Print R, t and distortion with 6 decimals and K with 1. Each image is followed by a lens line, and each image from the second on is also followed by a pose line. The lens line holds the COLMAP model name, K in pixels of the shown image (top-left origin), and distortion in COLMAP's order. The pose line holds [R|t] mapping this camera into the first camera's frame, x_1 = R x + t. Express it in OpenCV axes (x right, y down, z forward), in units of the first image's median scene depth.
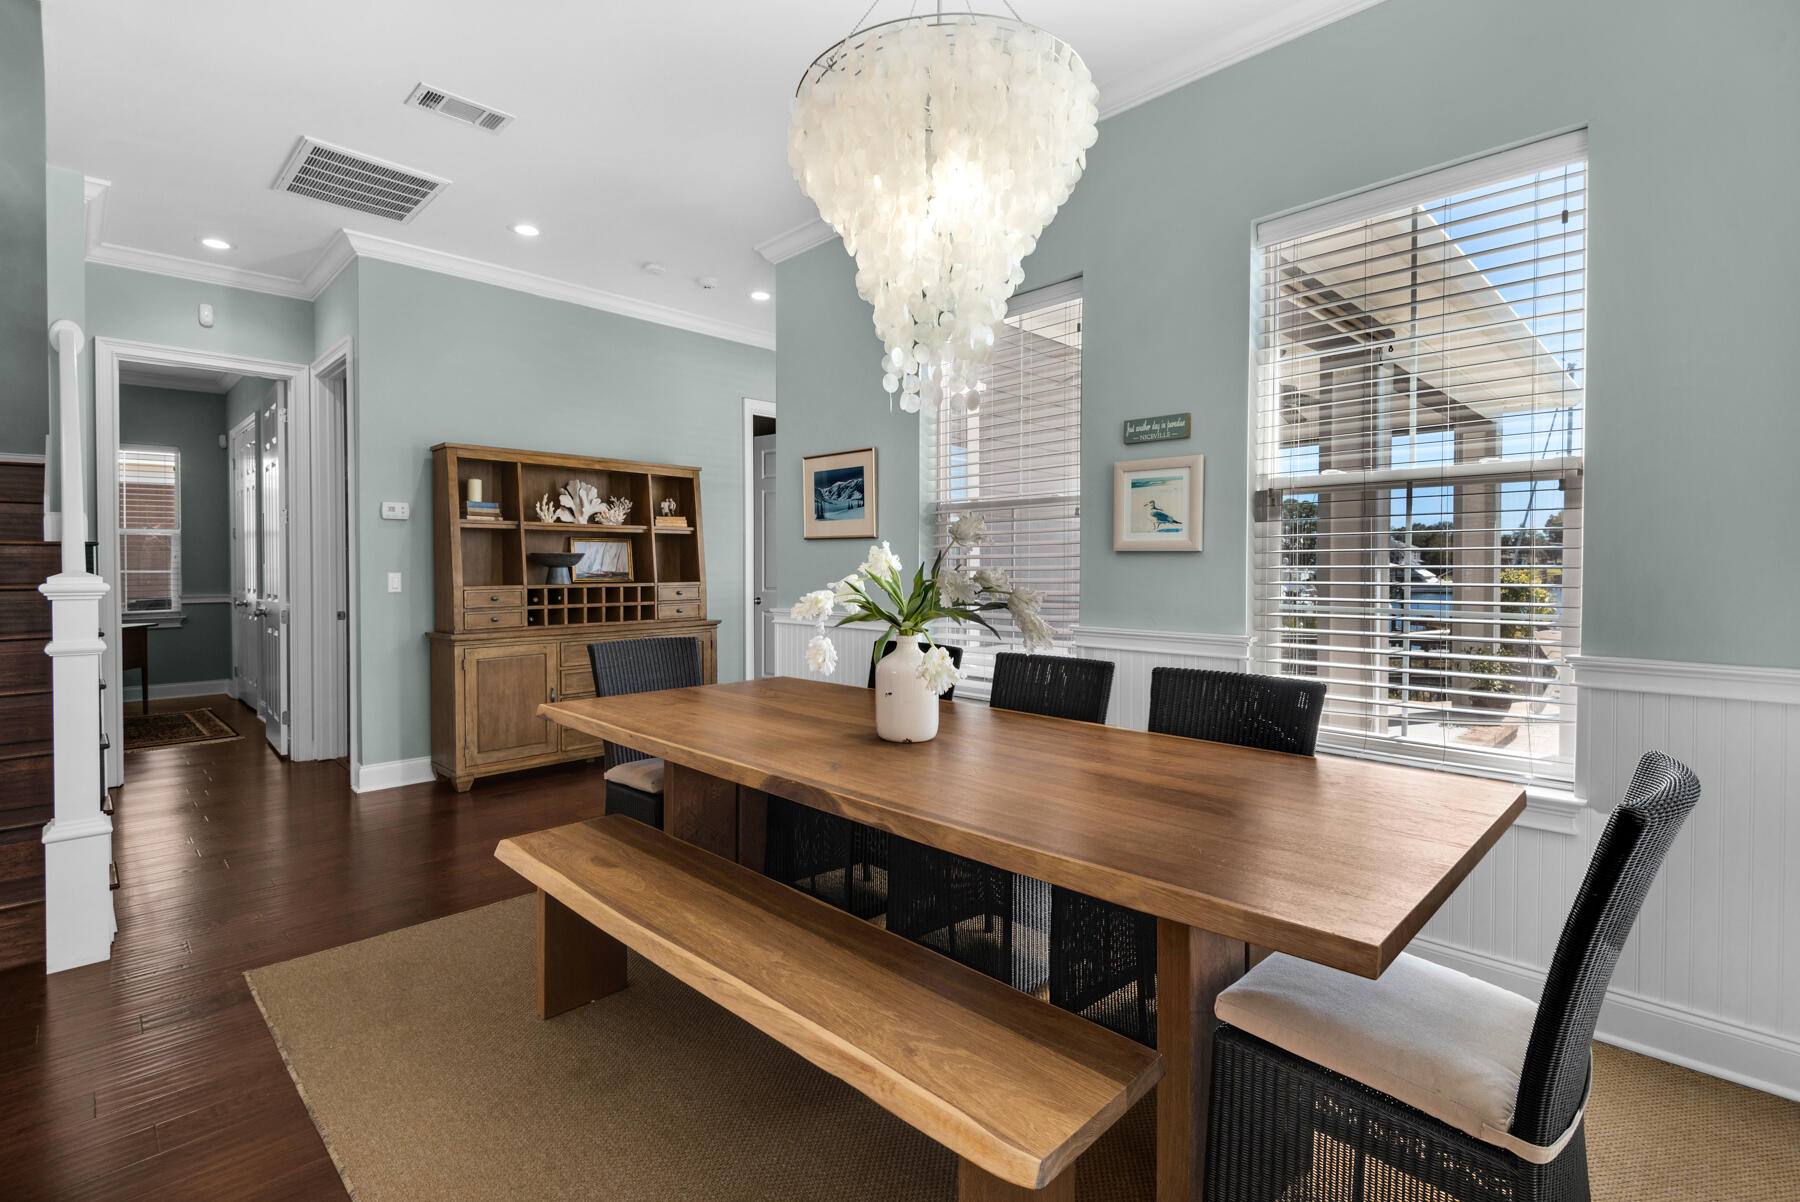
lens RADIAL K [[834.7, 0, 915.2], [0, 834.7, 573.5], [0, 0, 1]] dist [-0.013930, -0.000628]
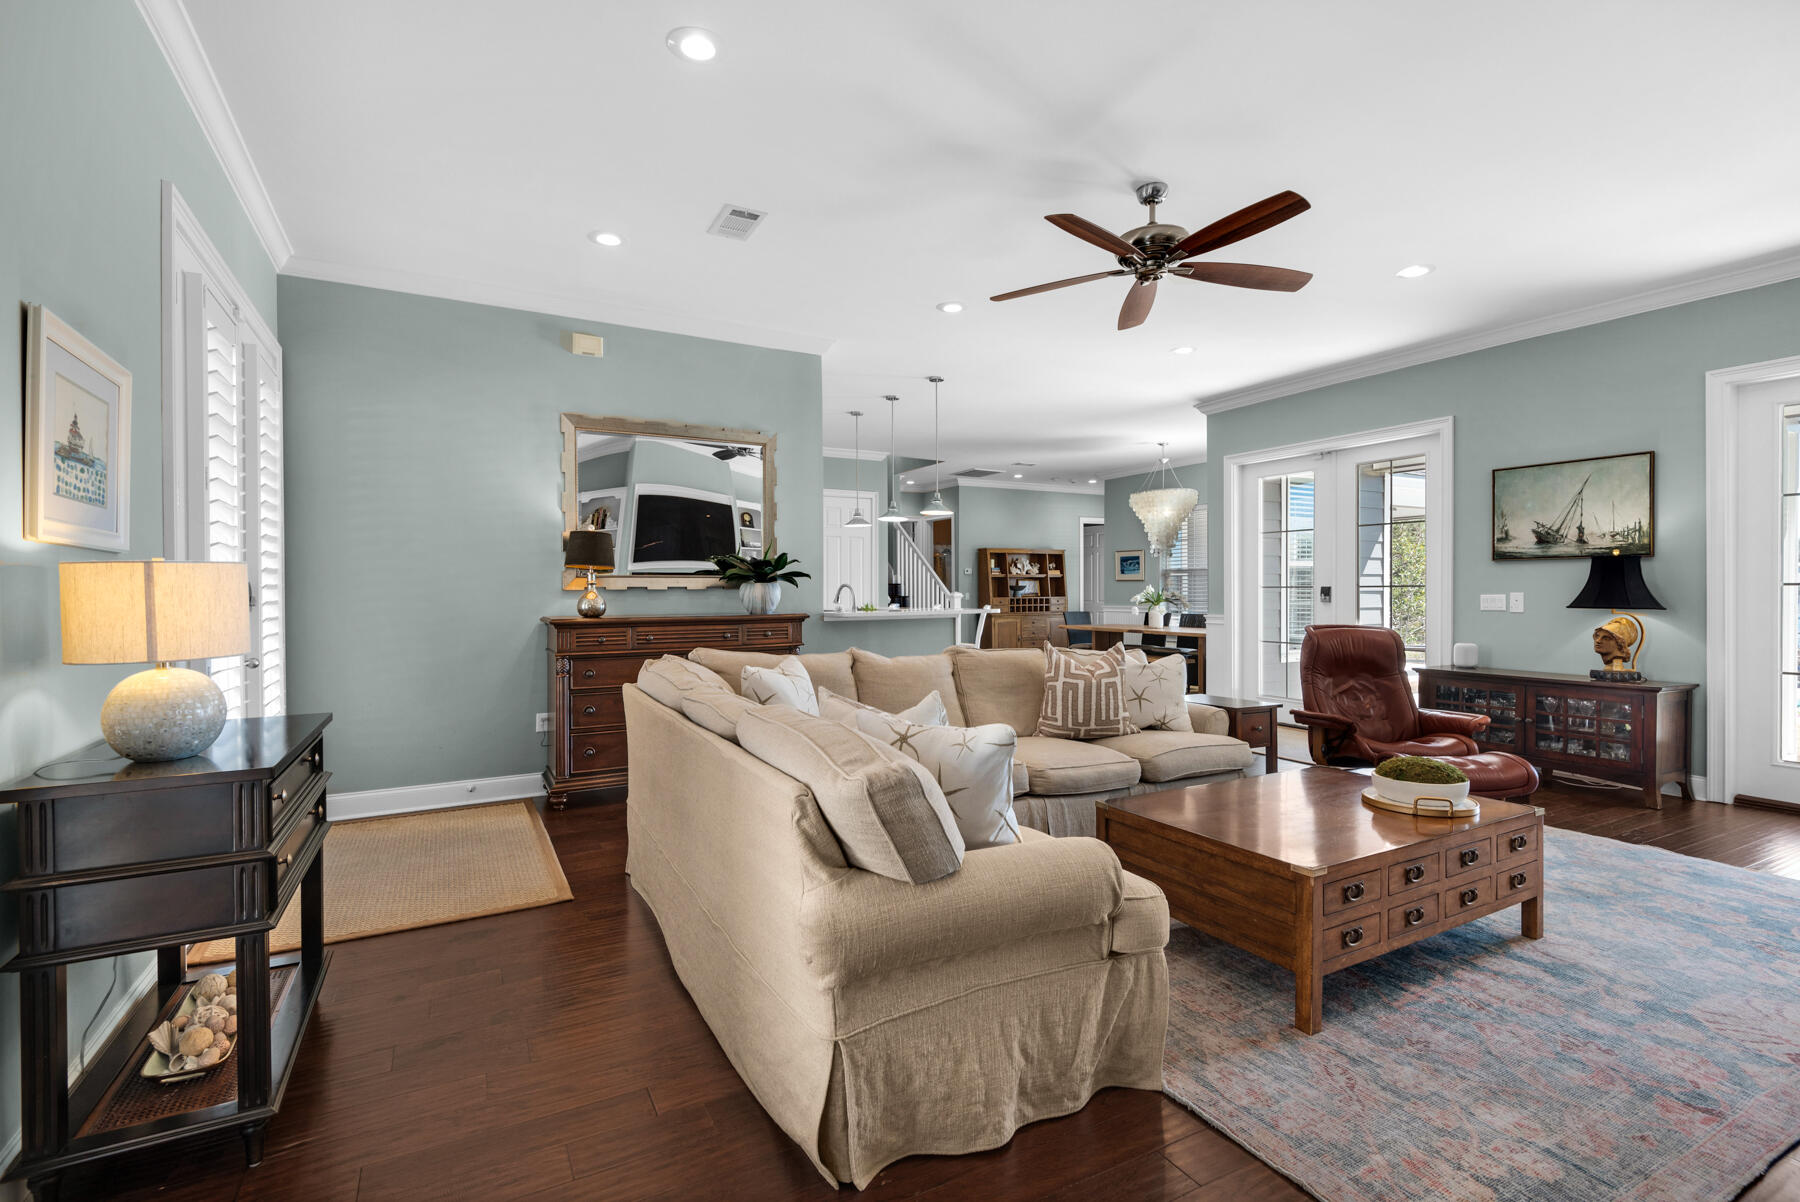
lens RADIAL K [[828.2, 0, 888.3], [0, 828.2, 606.0], [0, 0, 1]] dist [-0.002851, -0.001313]
pose [[0.950452, 0.003814, -0.310848, 0.003272], [-0.000087, 0.999928, 0.012002, 0.009388], [0.310871, -0.011380, 0.950384, -1.706069]]
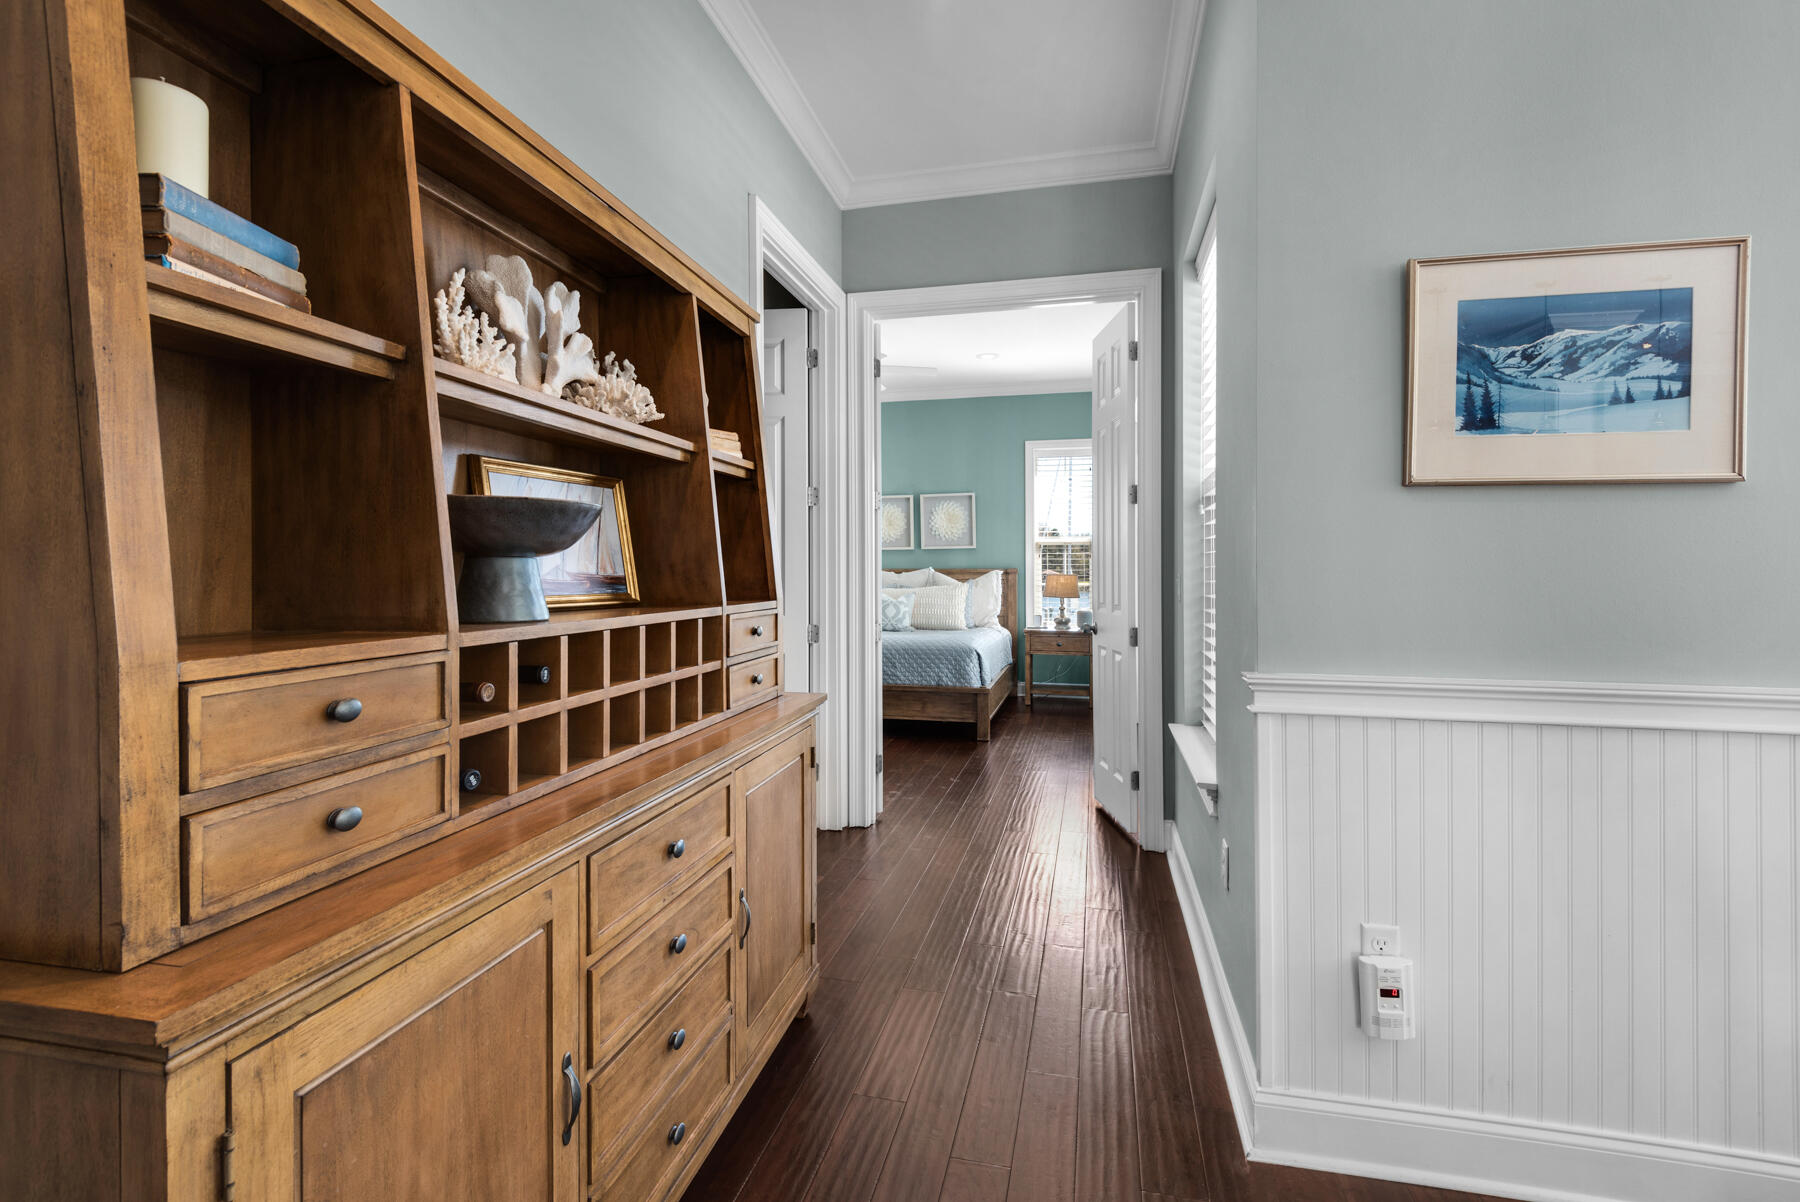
lens RADIAL K [[834.7, 0, 915.2], [0, 834.7, 573.5], [0, 0, 1]] dist [-0.013930, -0.000628]
pose [[0.865627, 0.002923, 0.500681, -0.463378], [0.001423, 0.999965, -0.008299, 0.000602], [-0.500688, 0.007896, 0.865592, 0.731235]]
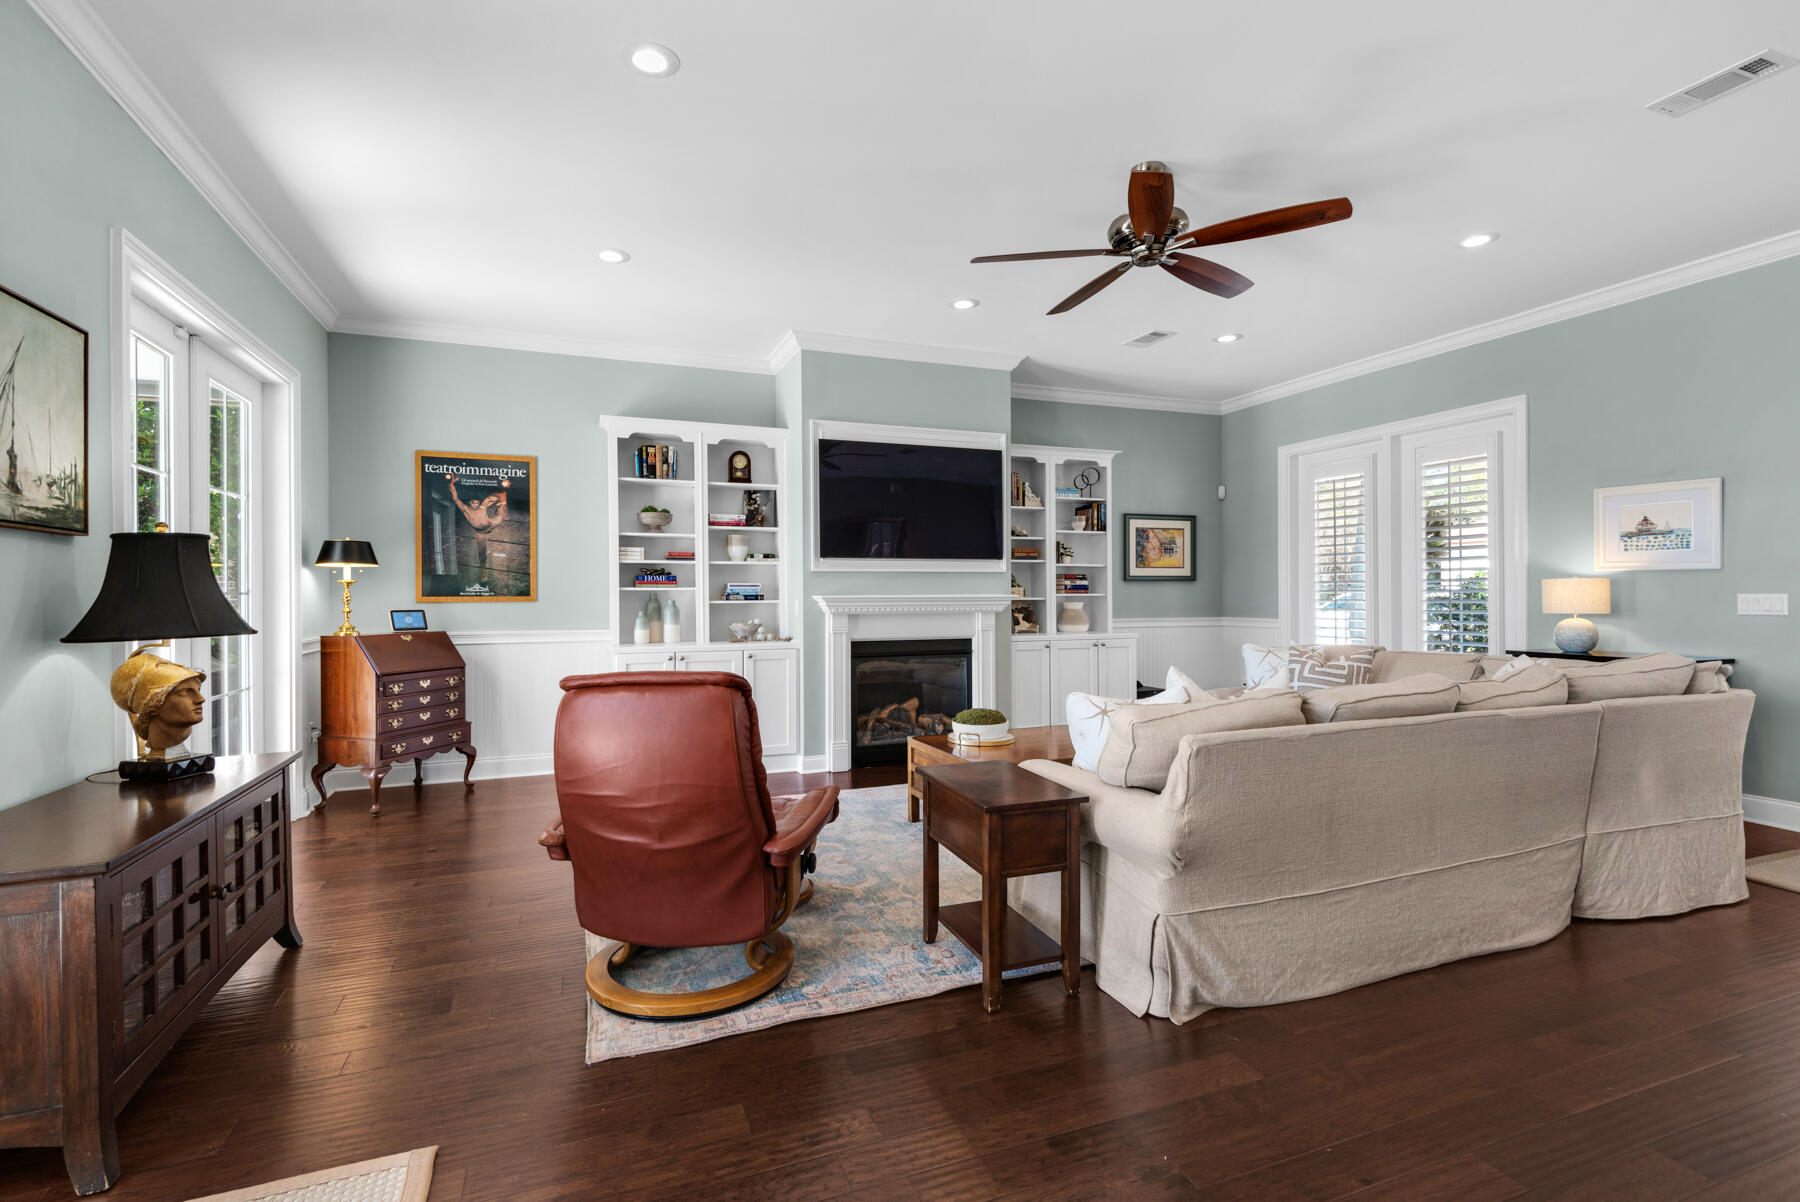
lens RADIAL K [[836.1, 0, 889.9], [0, 836.1, 585.5], [0, 0, 1]] dist [0.002266, -0.001413]
pose [[-0.899226, 0.014418, 0.437246, -0.122378], [0.016841, 0.999857, 0.001664, -0.011100], [-0.437160, 0.008860, -0.899340, -0.165998]]
